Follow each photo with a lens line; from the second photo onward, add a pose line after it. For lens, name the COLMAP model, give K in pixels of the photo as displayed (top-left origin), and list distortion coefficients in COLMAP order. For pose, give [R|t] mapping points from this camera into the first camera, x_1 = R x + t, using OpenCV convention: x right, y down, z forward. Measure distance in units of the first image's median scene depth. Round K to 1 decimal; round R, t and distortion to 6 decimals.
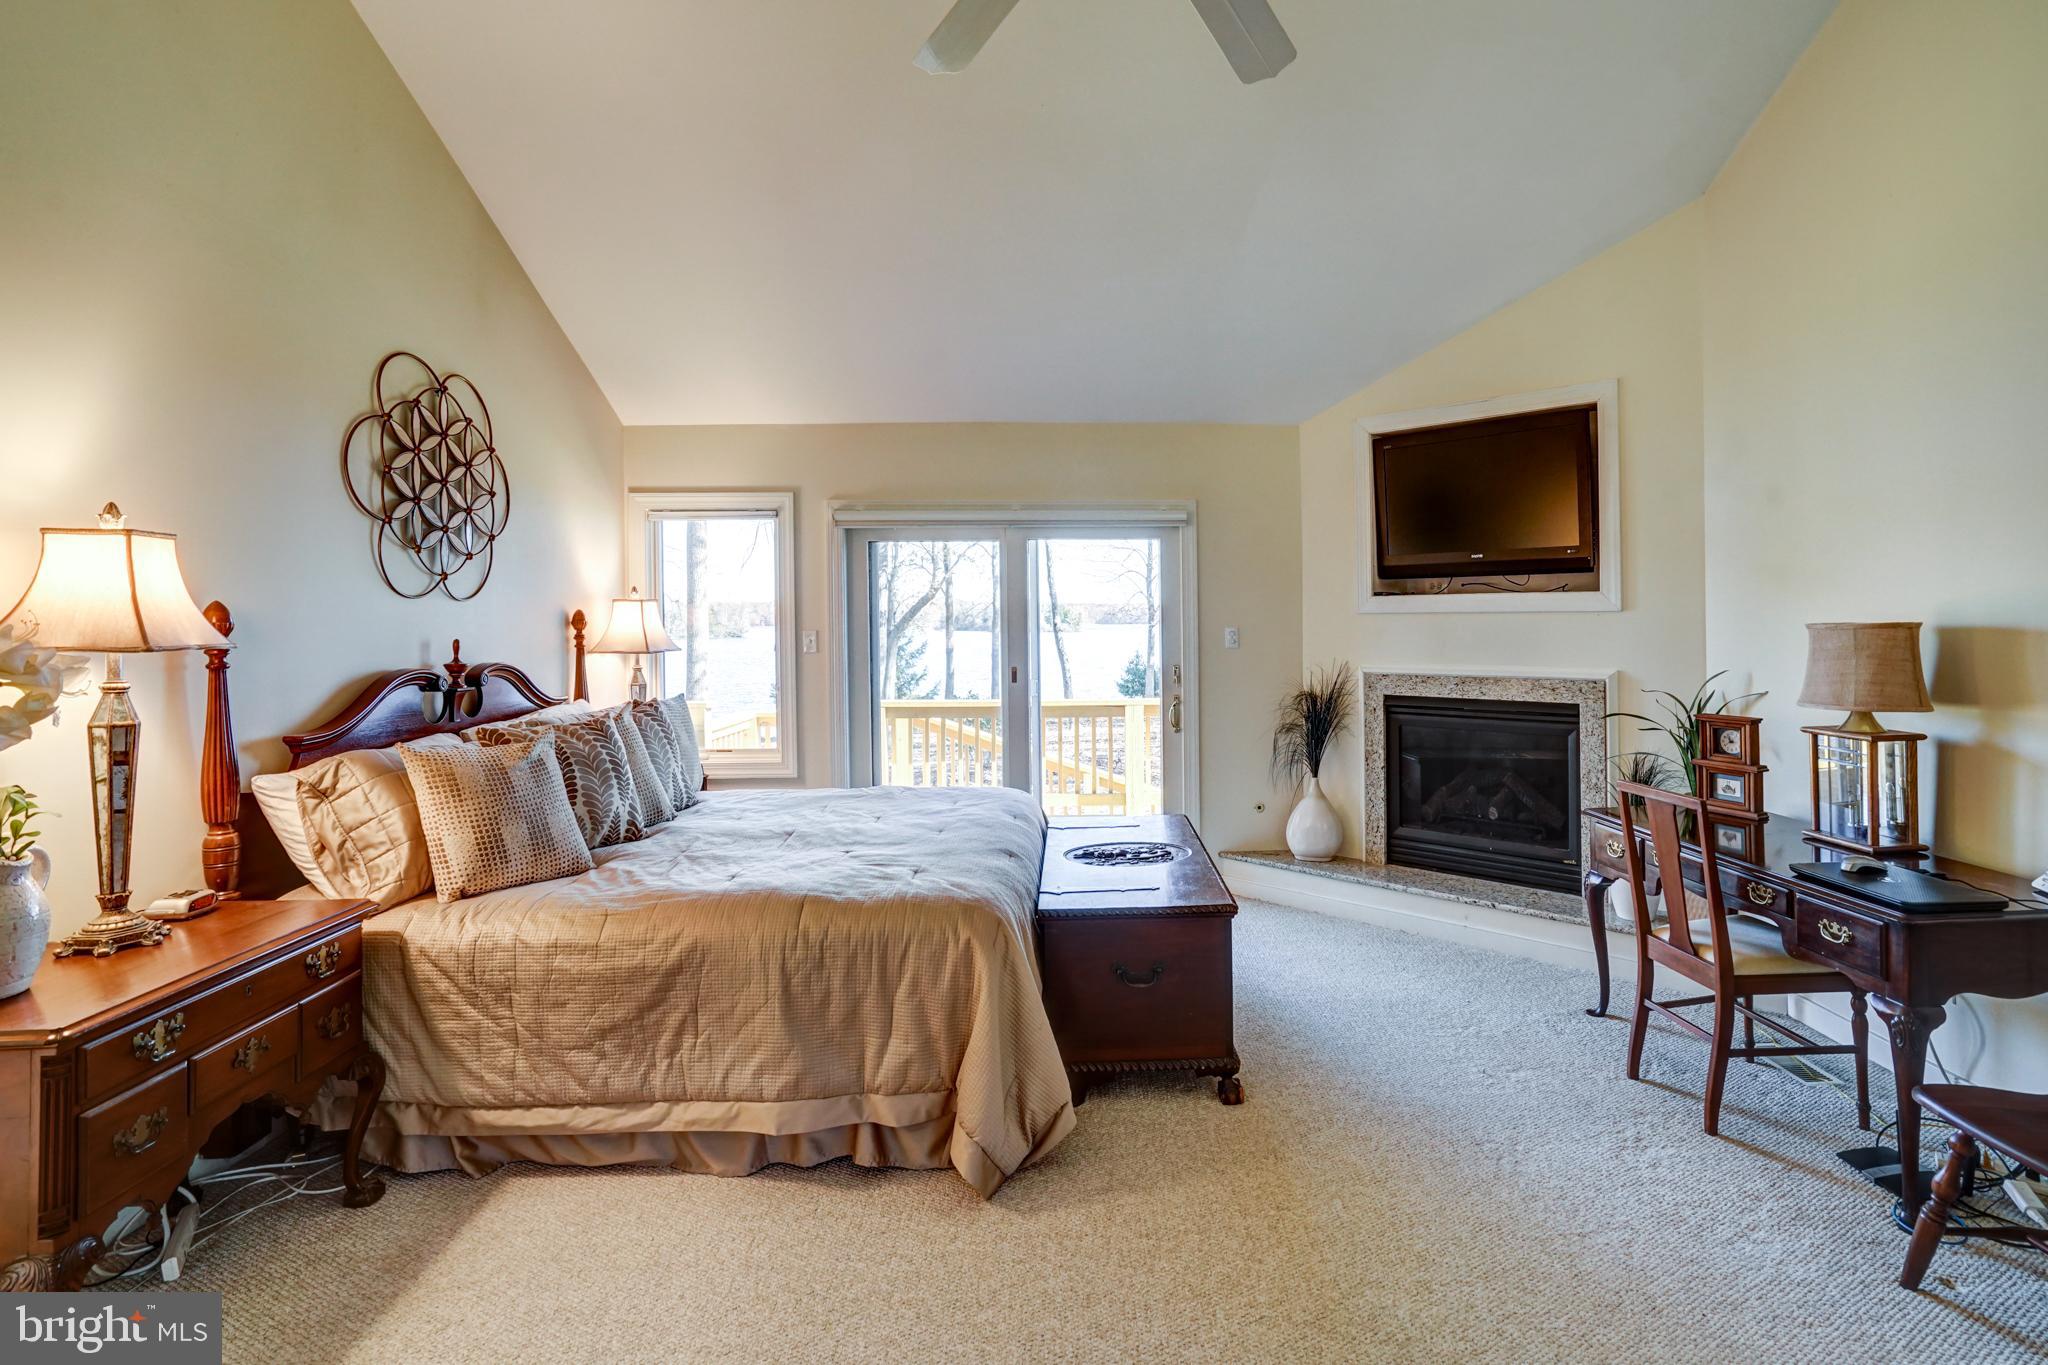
lens RADIAL K [[966.5, 0, 1072.4], [0, 966.5, 620.9], [0, 0, 1]] dist [-0.033038, 0.018597]
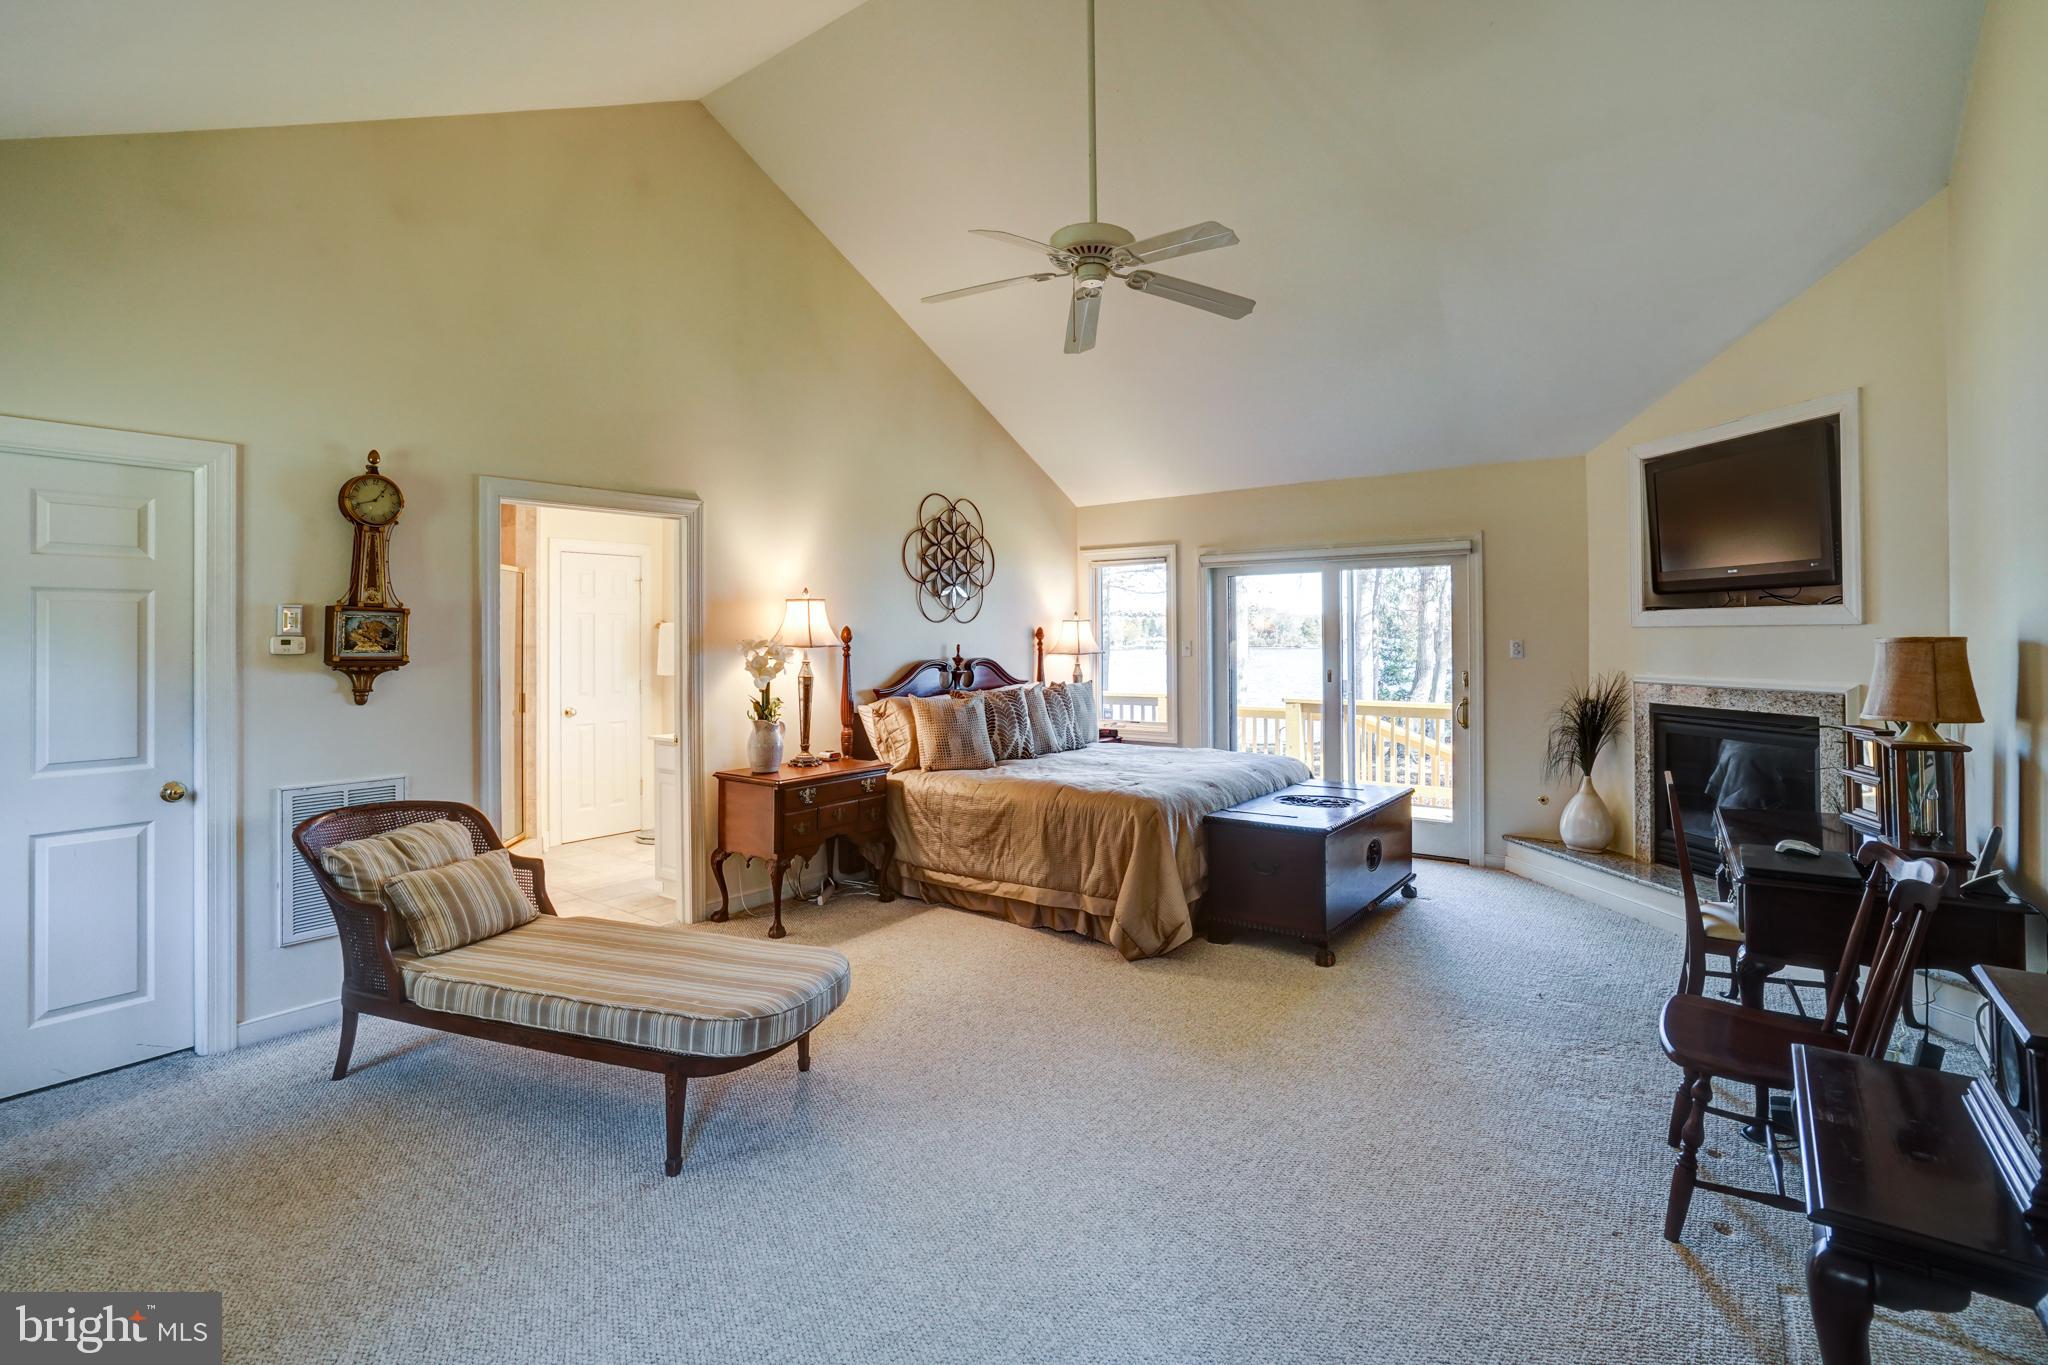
lens RADIAL K [[953.9, 0, 1014.9], [0, 953.9, 609.8], [0, 0, 1]] dist [-0.031103, 0.020468]
pose [[0.772849, -0.015686, -0.634397, 0.637802], [0.001149, 0.999727, -0.023319, -0.004465], [0.634589, 0.017294, 0.772656, -0.369321]]
